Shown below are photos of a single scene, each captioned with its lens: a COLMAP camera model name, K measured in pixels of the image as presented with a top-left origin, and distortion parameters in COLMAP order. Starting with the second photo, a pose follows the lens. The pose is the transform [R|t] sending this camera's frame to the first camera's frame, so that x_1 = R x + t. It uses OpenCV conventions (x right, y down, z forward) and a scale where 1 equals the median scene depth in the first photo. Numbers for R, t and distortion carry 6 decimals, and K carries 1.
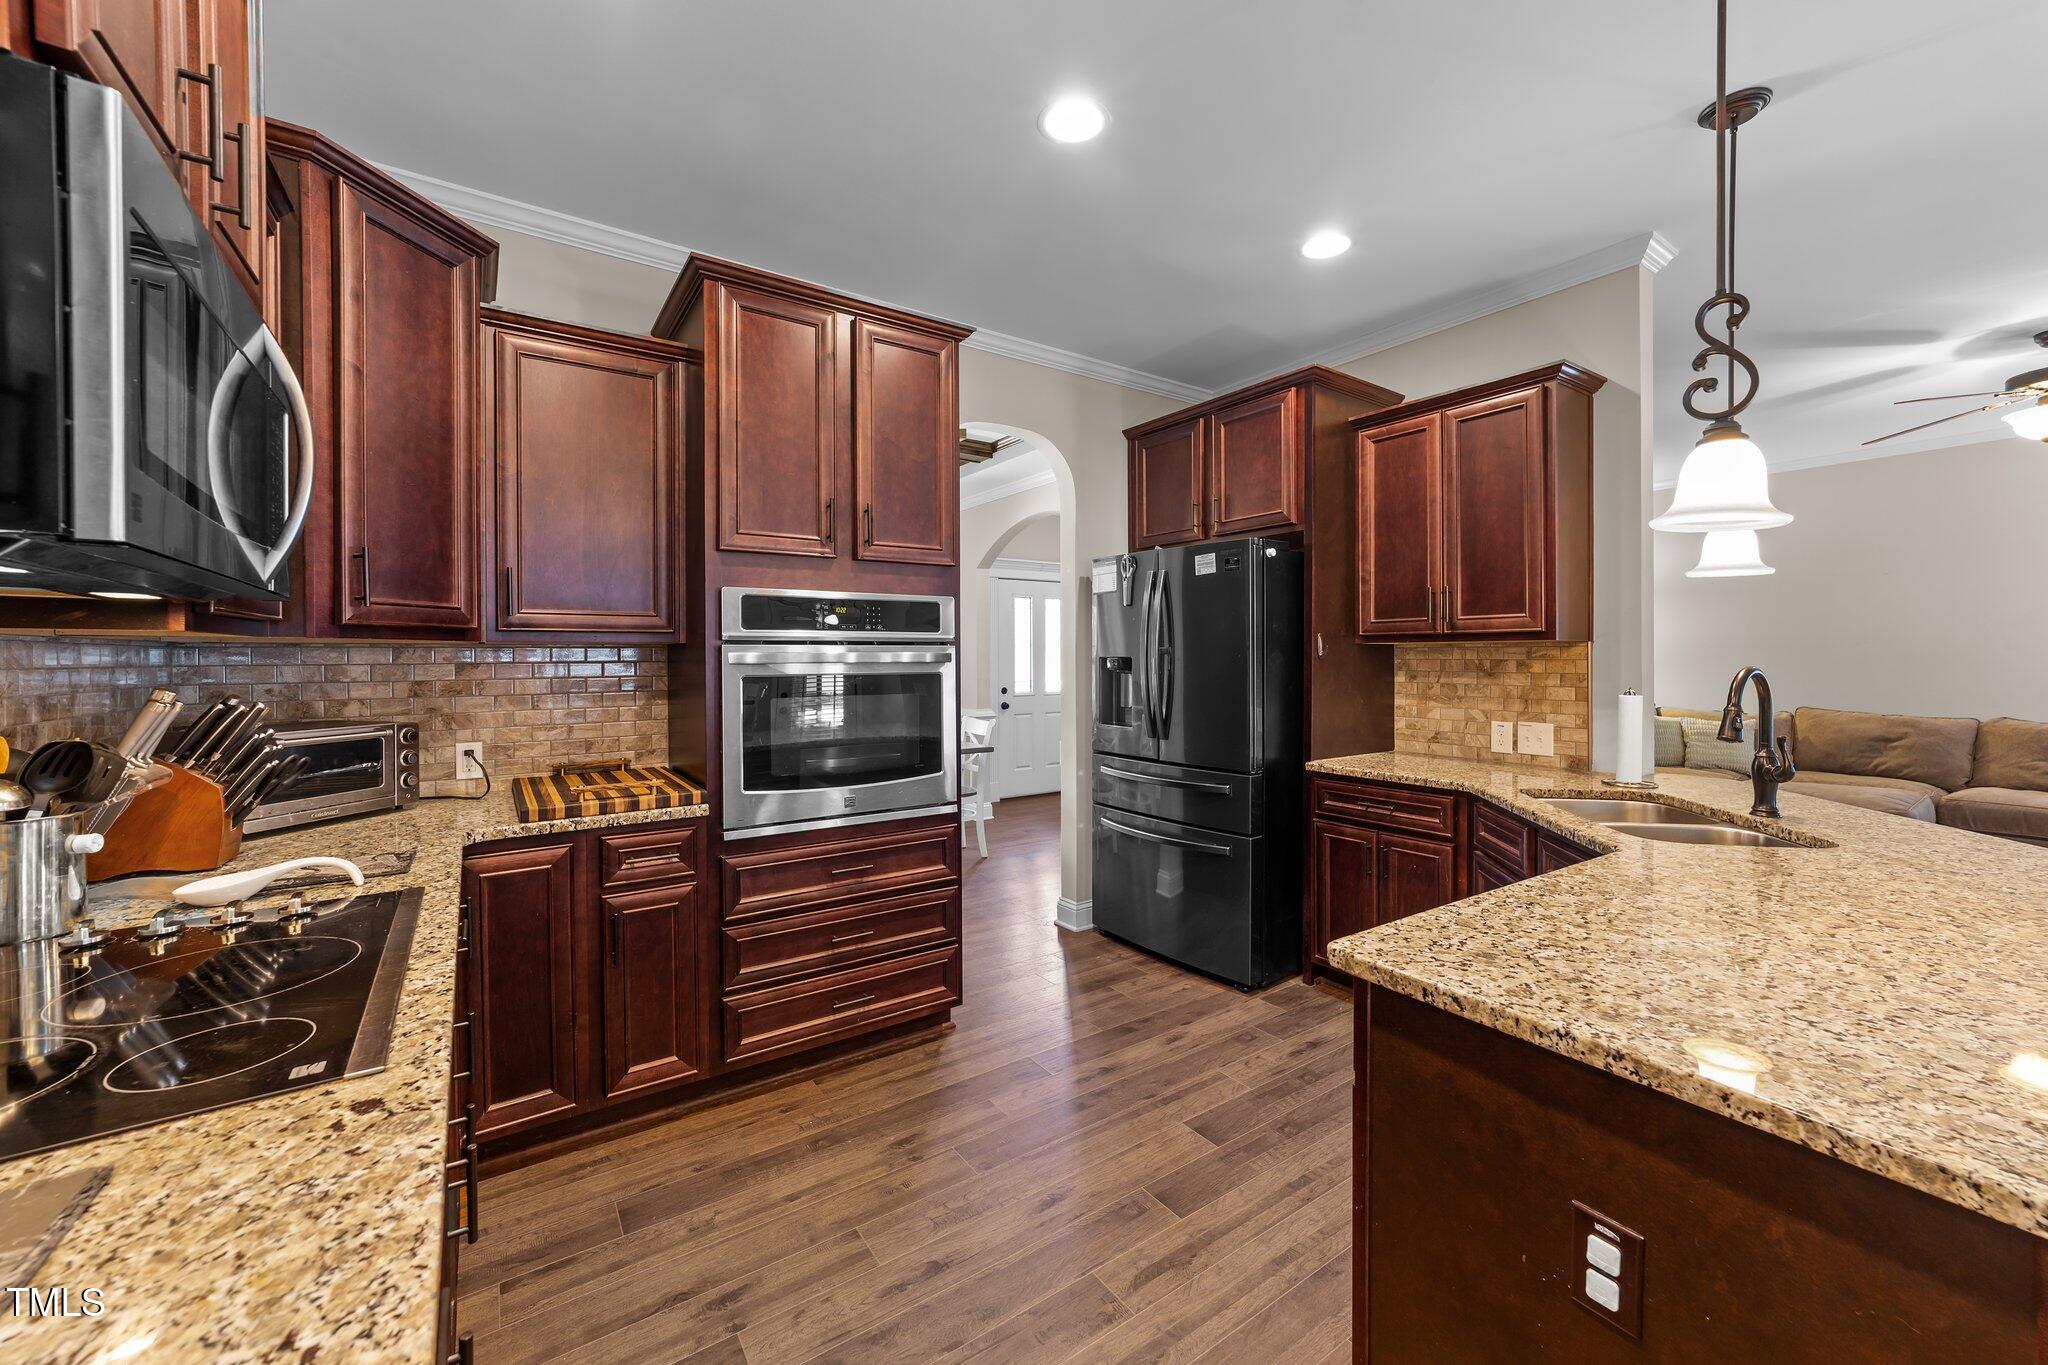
lens RADIAL K [[791.9, 0, 1030.0], [0, 791.9, 673.3], [0, 0, 1]] dist [-0.019910, 0.009076]
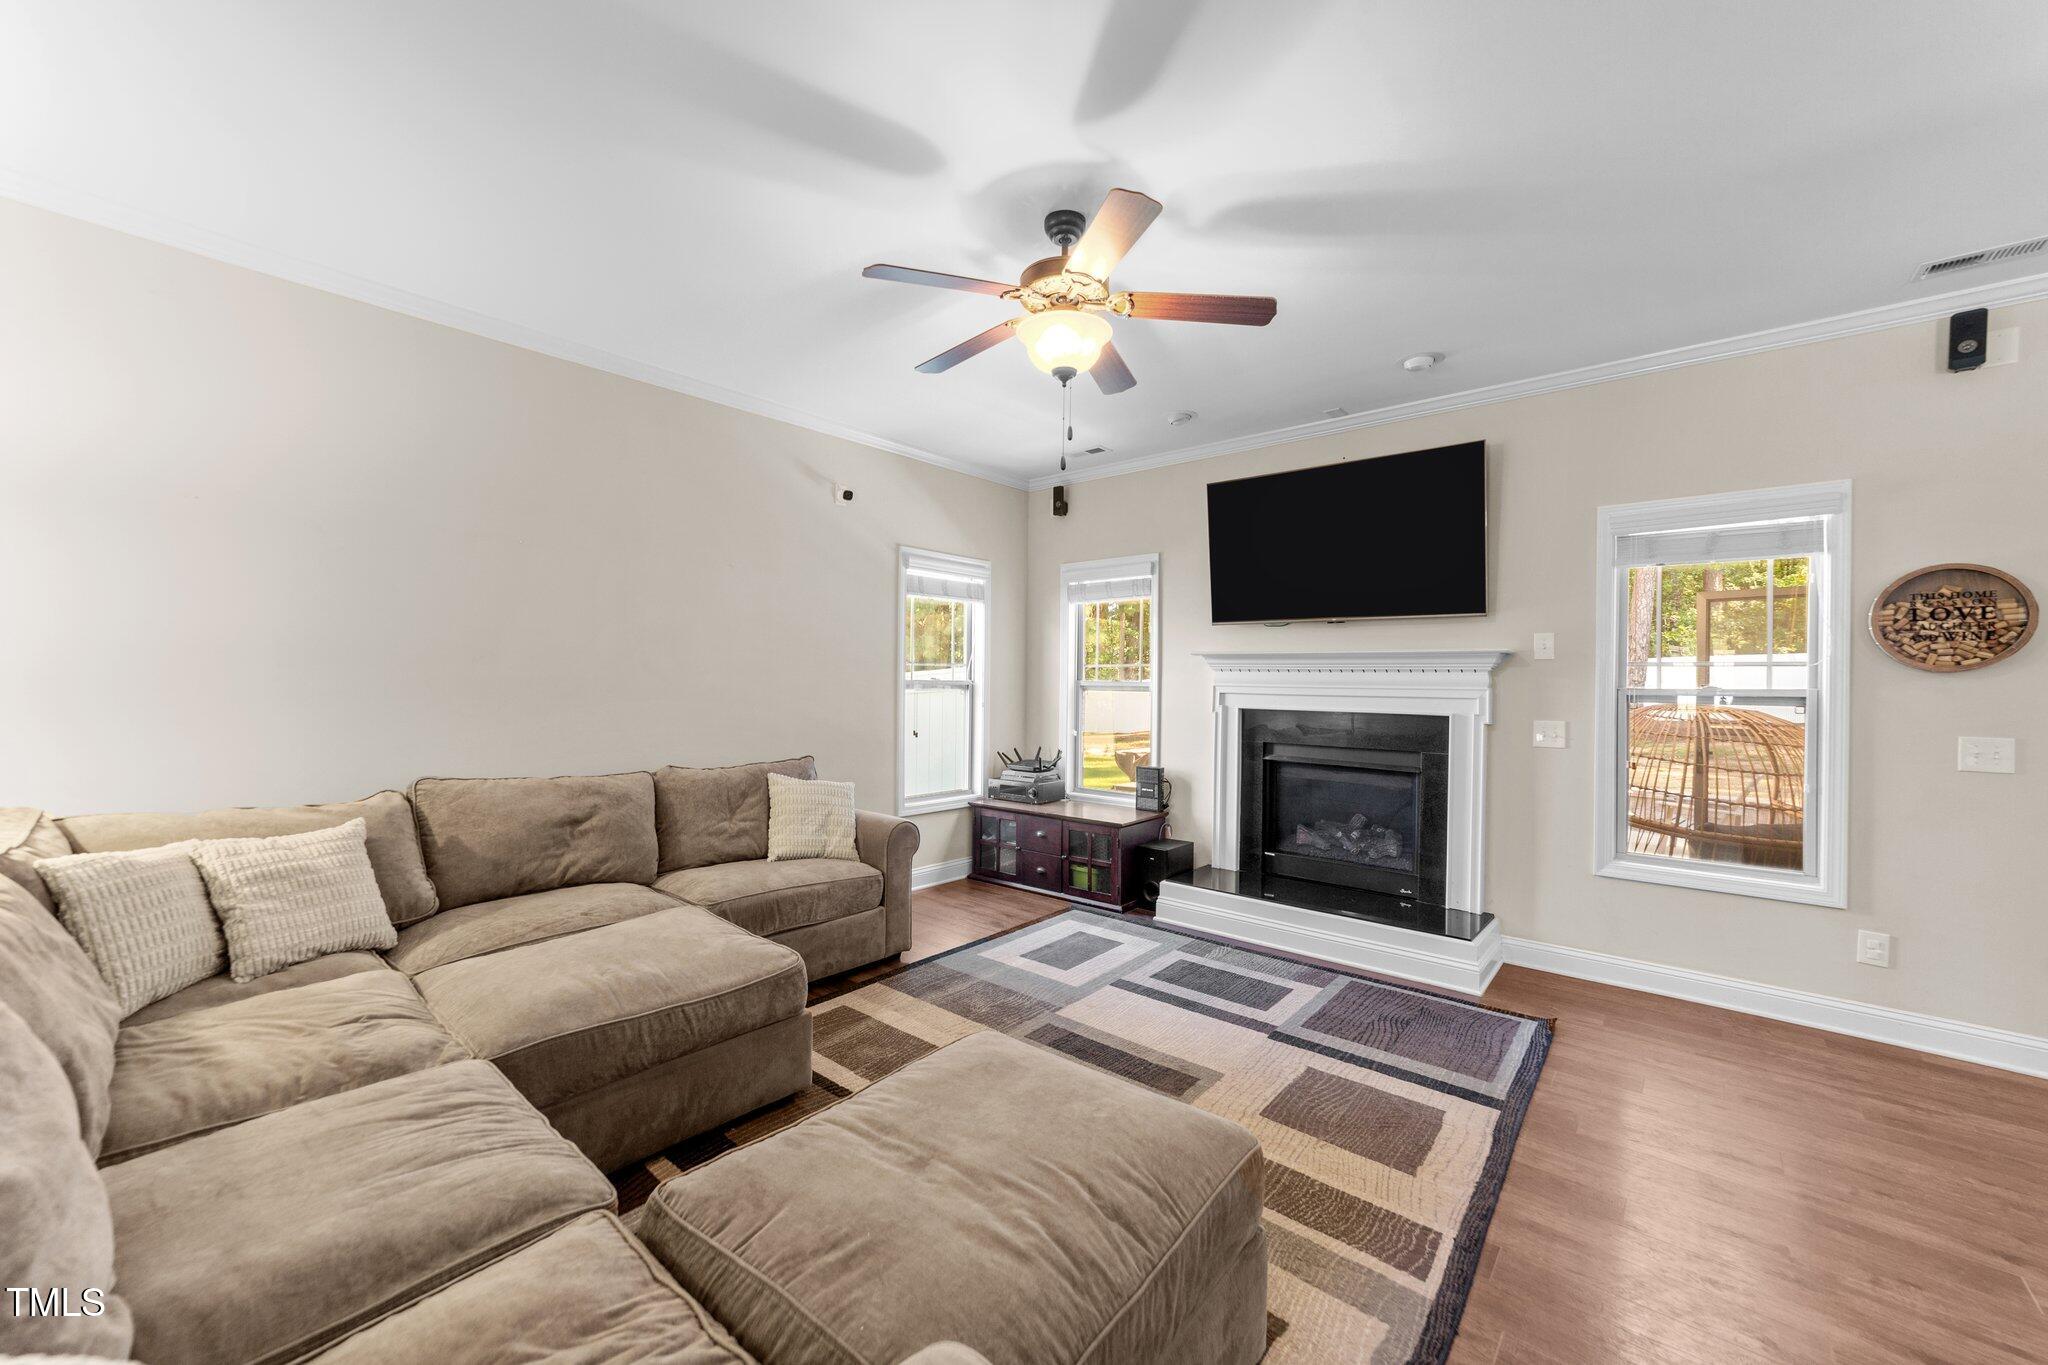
lens RADIAL K [[791.9, 0, 1030.0], [0, 791.9, 686.9], [0, 0, 1]] dist [-0.019910, 0.009076]
pose [[-0.252266, -0.002664, 0.967654, 0.788194], [0.006514, 0.999969, 0.004451, -0.030496], [-0.967636, 0.007427, -0.252241, 1.485768]]
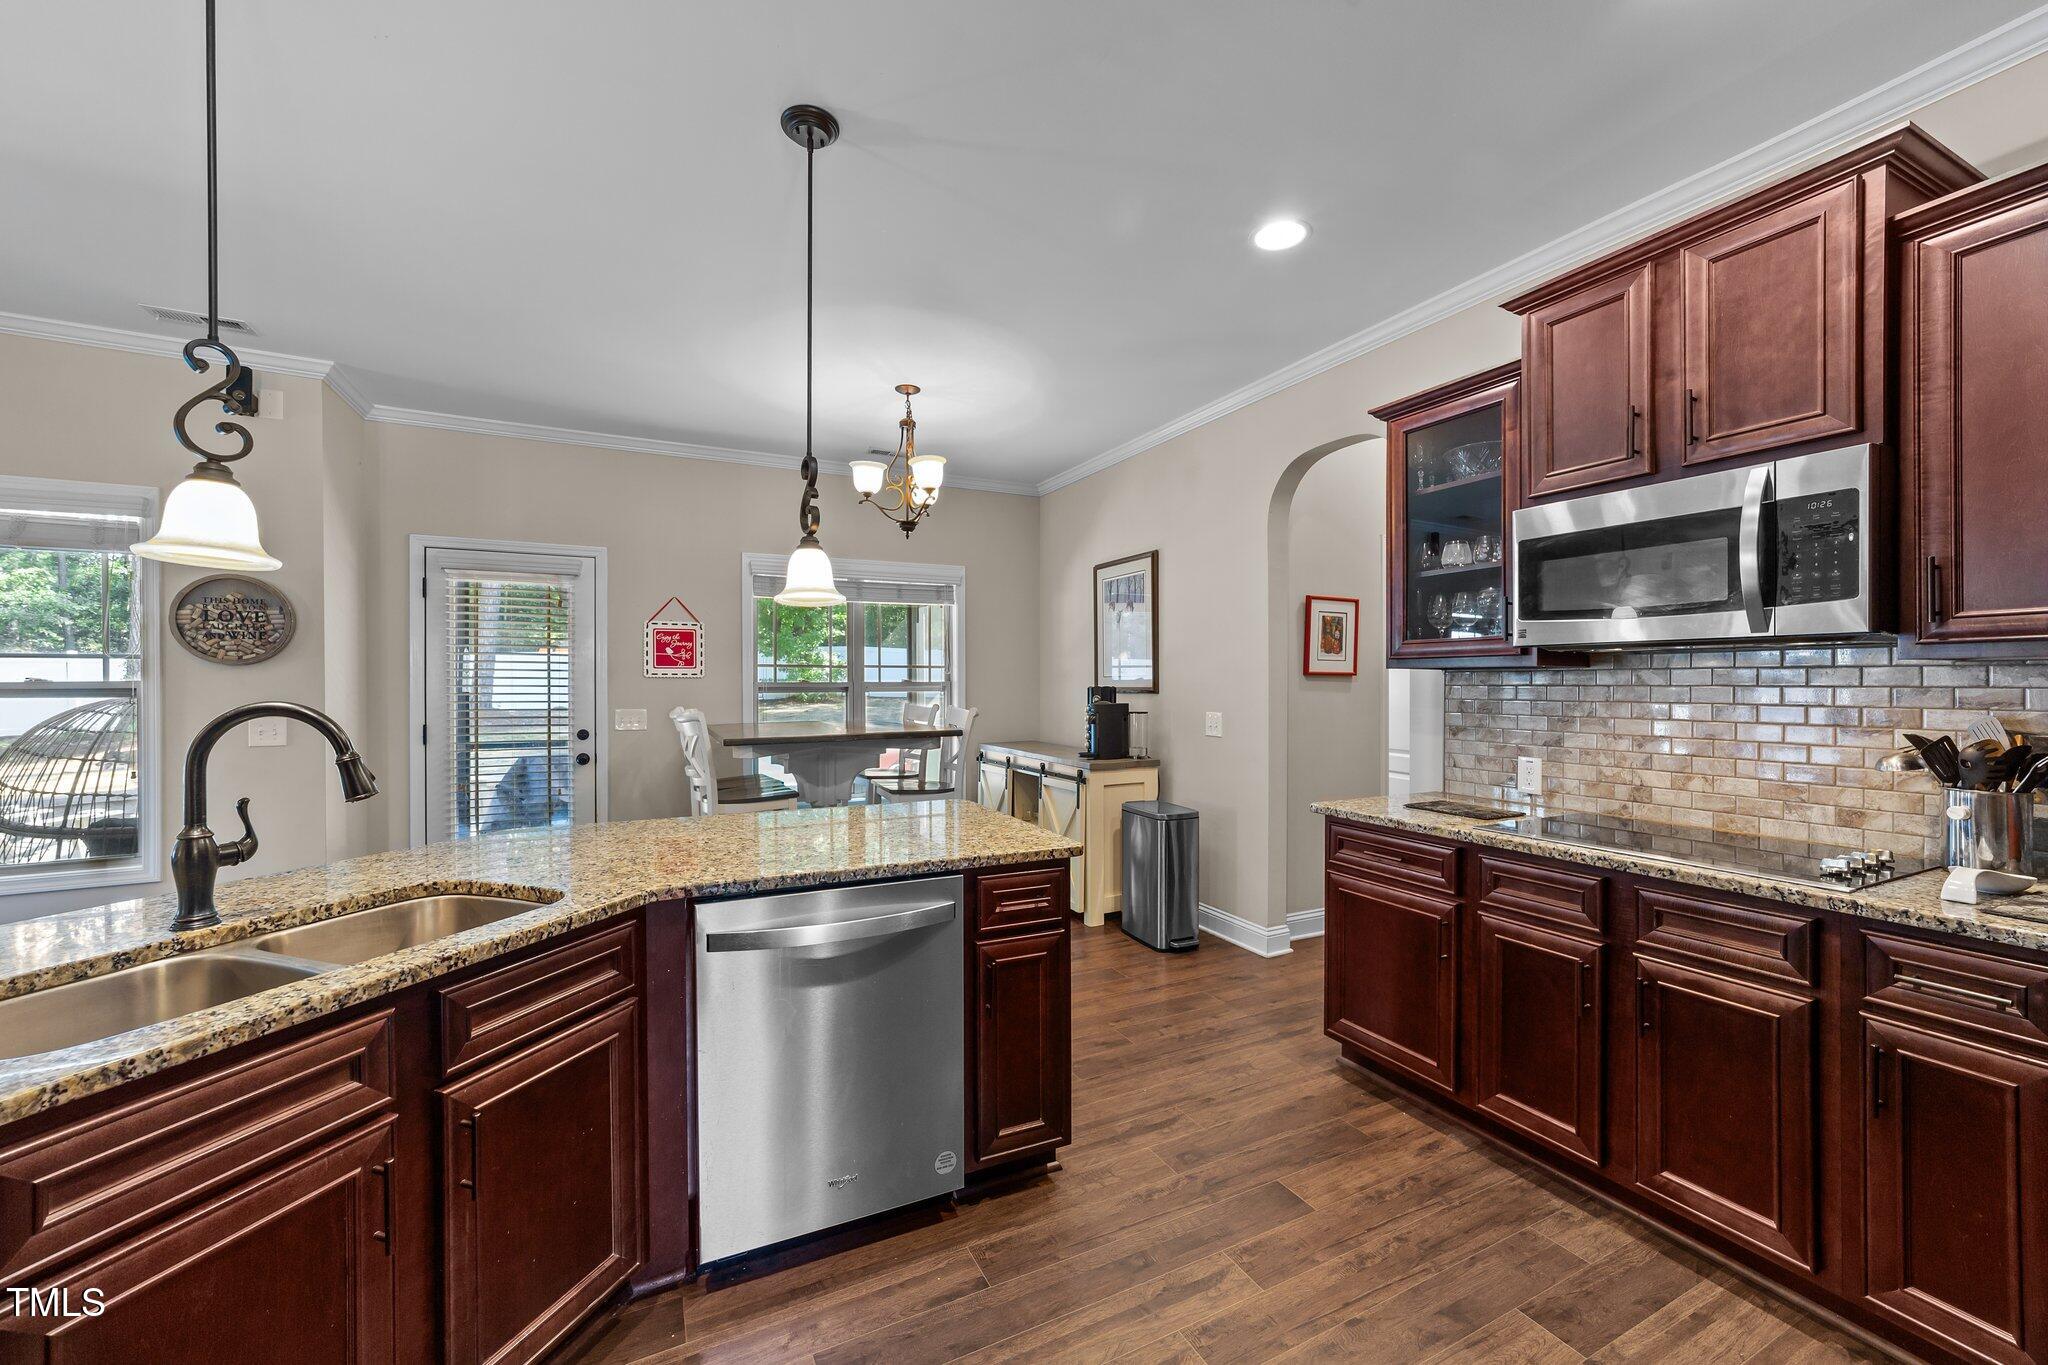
lens RADIAL K [[791.9, 0, 1026.7], [0, 791.9, 680.1], [0, 0, 1]] dist [-0.019910, 0.009076]
pose [[-0.990034, 0.006098, 0.140695, 0.102014], [0.008493, 0.999829, 0.016425, -0.023930], [-0.140571, 0.017456, -0.989917, 1.111345]]
